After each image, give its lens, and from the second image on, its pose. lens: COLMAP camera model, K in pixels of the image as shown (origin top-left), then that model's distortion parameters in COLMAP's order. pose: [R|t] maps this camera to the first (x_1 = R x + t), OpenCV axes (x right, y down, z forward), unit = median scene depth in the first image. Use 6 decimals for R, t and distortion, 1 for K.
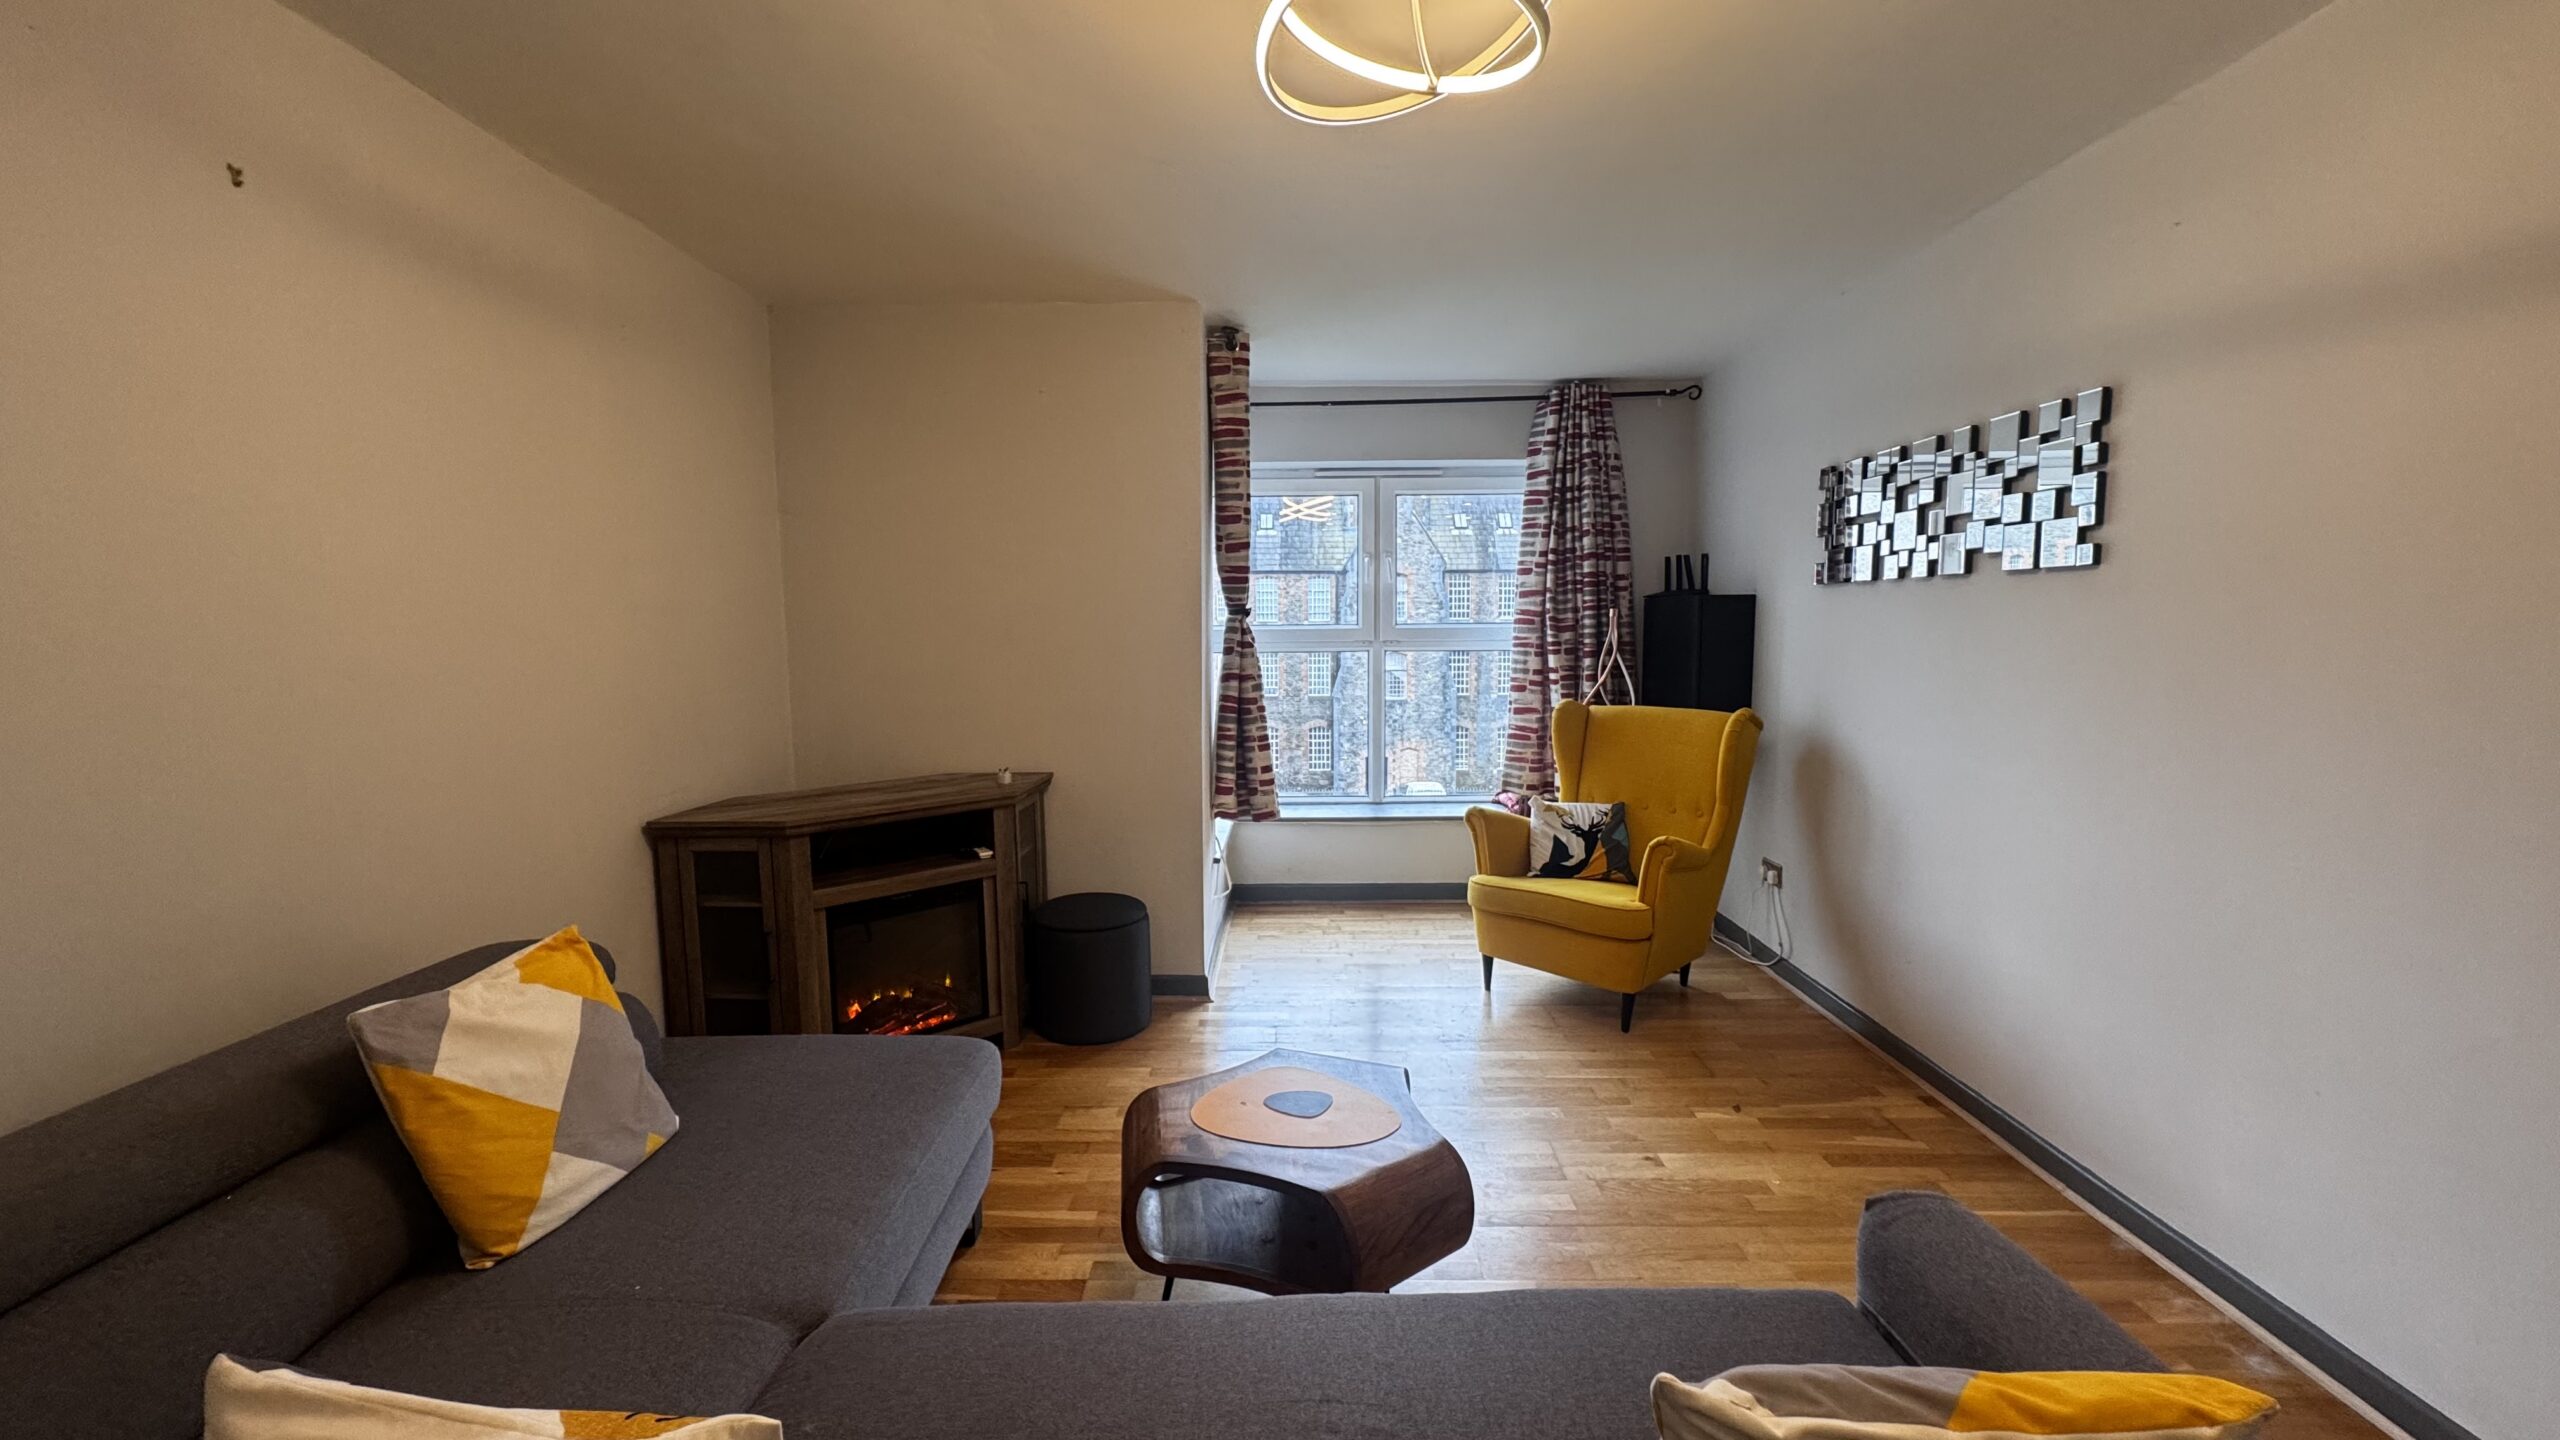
lens RADIAL K [[1009.5, 0, 1278.6], [0, 1009.5, 718.3], [0, 0, 1]] dist [-0.001242, -0.000142]
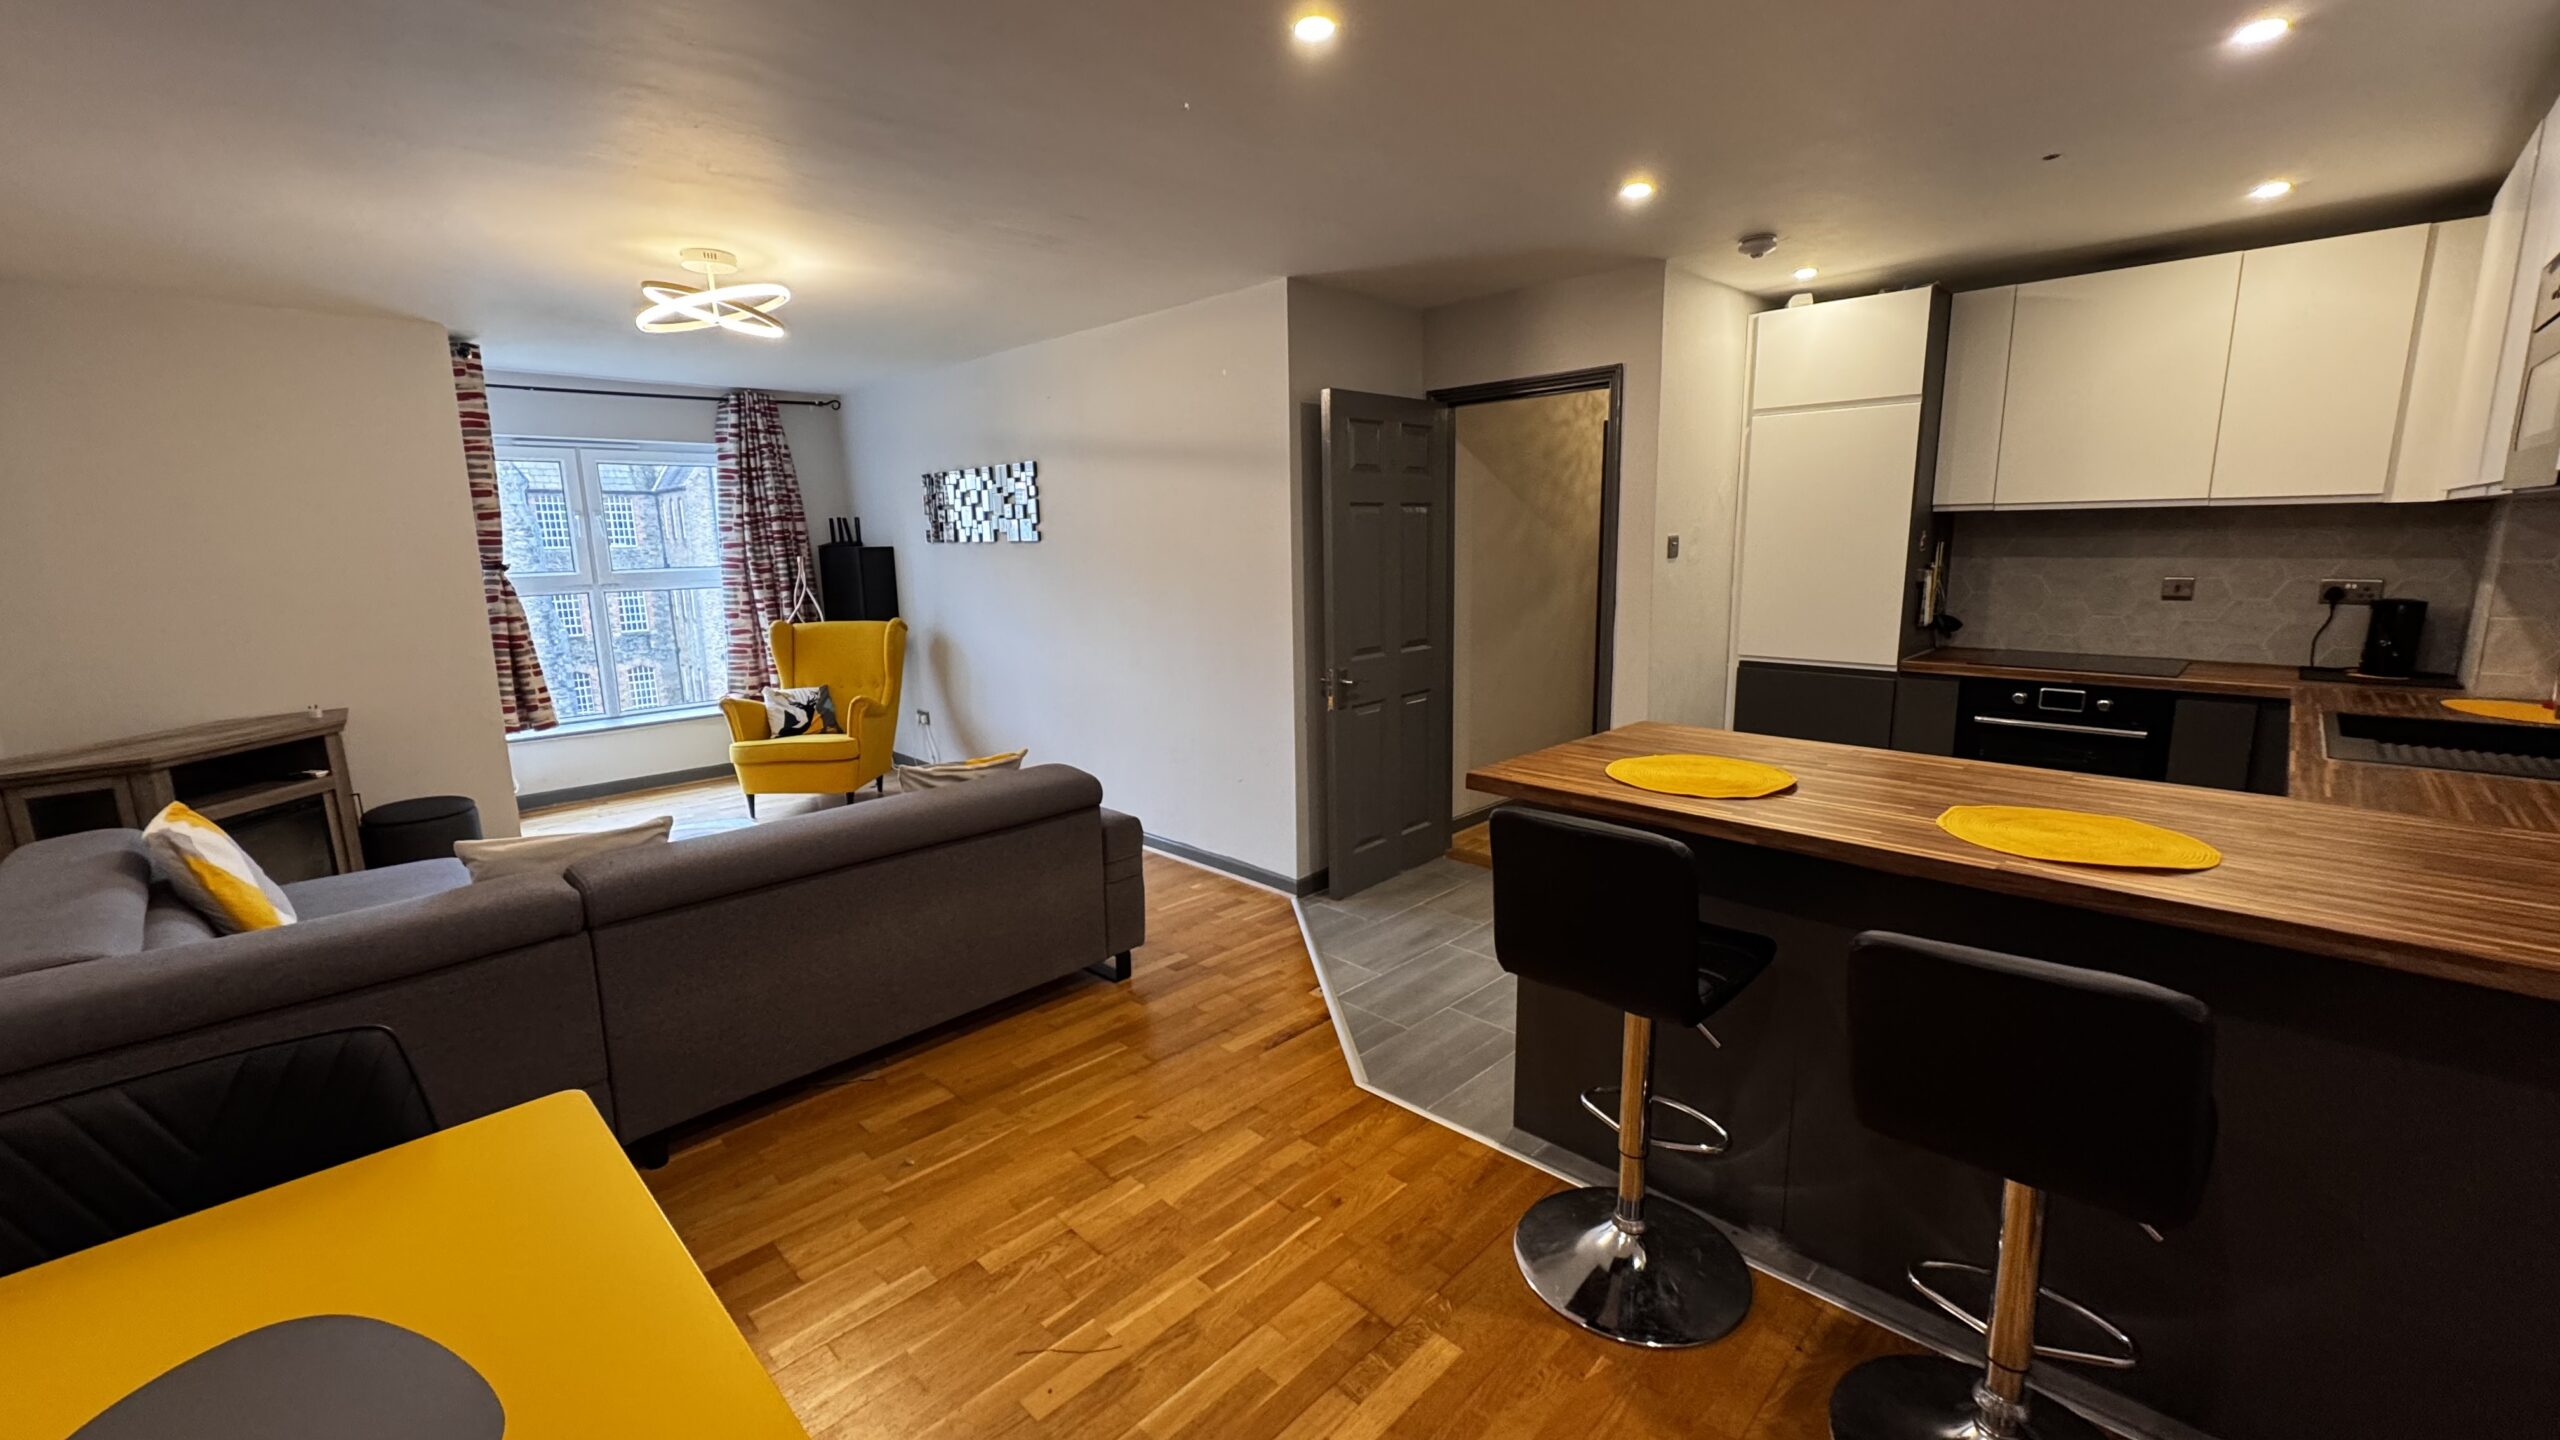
lens RADIAL K [[1009.5, 0, 1278.6], [0, 1009.5, 718.3], [0, 0, 1]] dist [-0.001242, -0.000142]
pose [[0.695891, -0.134003, 0.705534, -0.273519], [0.080913, 0.990811, 0.108379, 0.023055], [-0.713574, -0.018334, 0.700339, -0.574301]]
